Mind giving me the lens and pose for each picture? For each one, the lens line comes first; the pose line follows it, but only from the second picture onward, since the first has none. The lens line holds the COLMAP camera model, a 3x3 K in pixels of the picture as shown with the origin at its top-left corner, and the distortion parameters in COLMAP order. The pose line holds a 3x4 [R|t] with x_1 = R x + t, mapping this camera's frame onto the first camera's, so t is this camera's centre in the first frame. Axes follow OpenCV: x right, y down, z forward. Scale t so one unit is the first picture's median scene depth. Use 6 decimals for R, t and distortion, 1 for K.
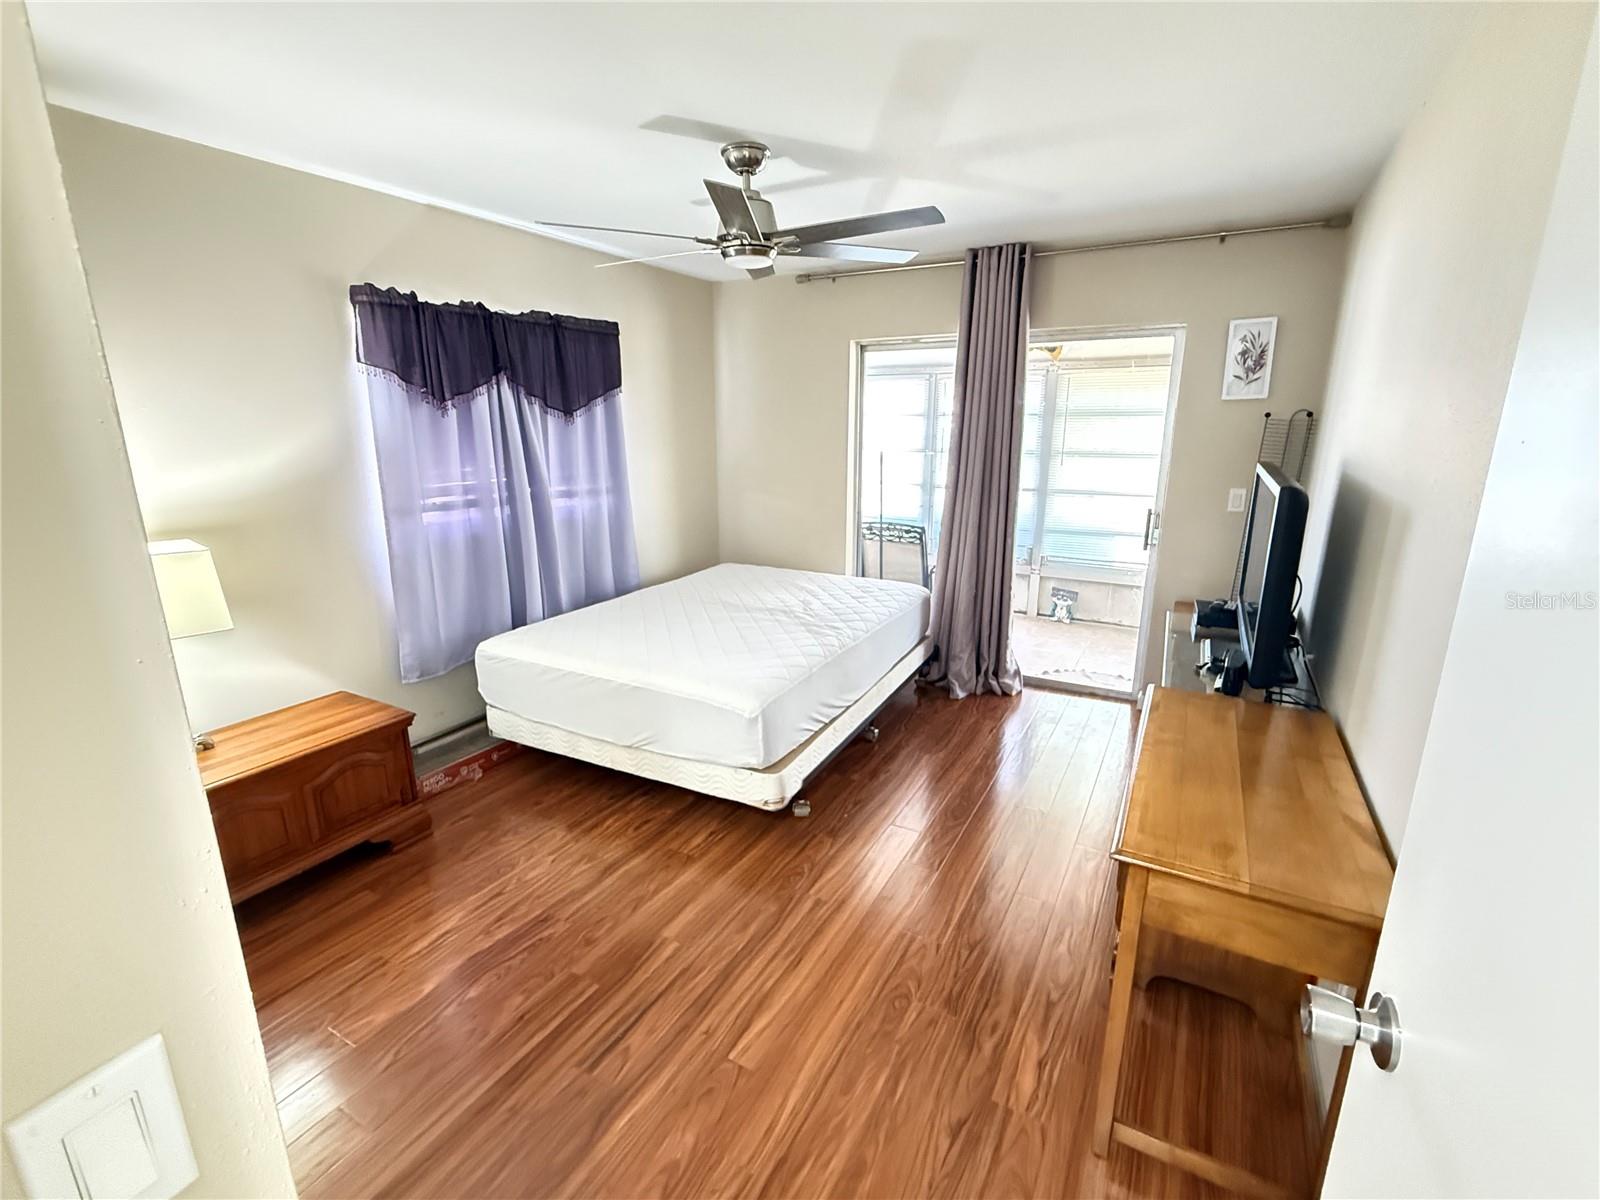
lens RADIAL K [[716.9, 0, 798.4], [0, 716.9, 599.9], [0, 0, 1]] dist [-0.001237, -0.000111]
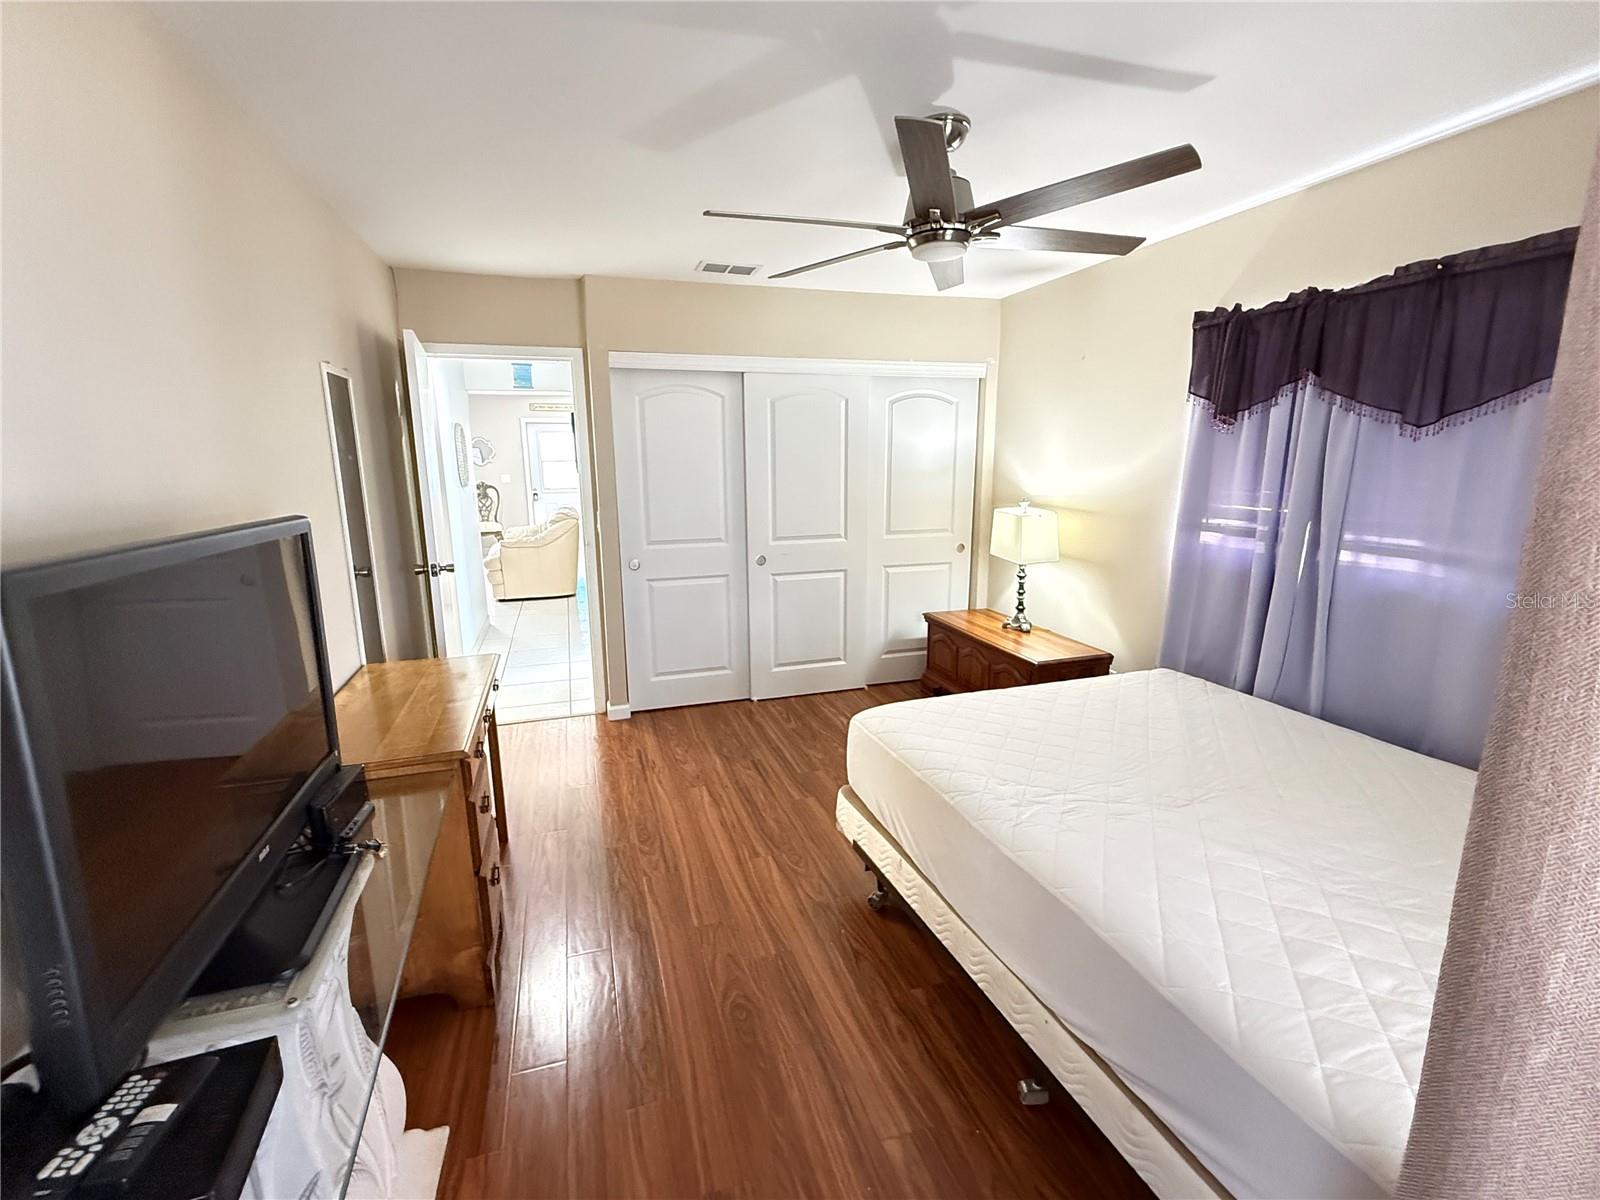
lens RADIAL K [[716.9, 0, 798.4], [0, 716.9, 599.9], [0, 0, 1]] dist [-0.001237, -0.000111]
pose [[-0.680041, 0.154176, -0.716781, 0.602796], [-0.170533, 0.917565, 0.359155, -0.307505], [0.713066, 0.366475, -0.597690, 1.285629]]
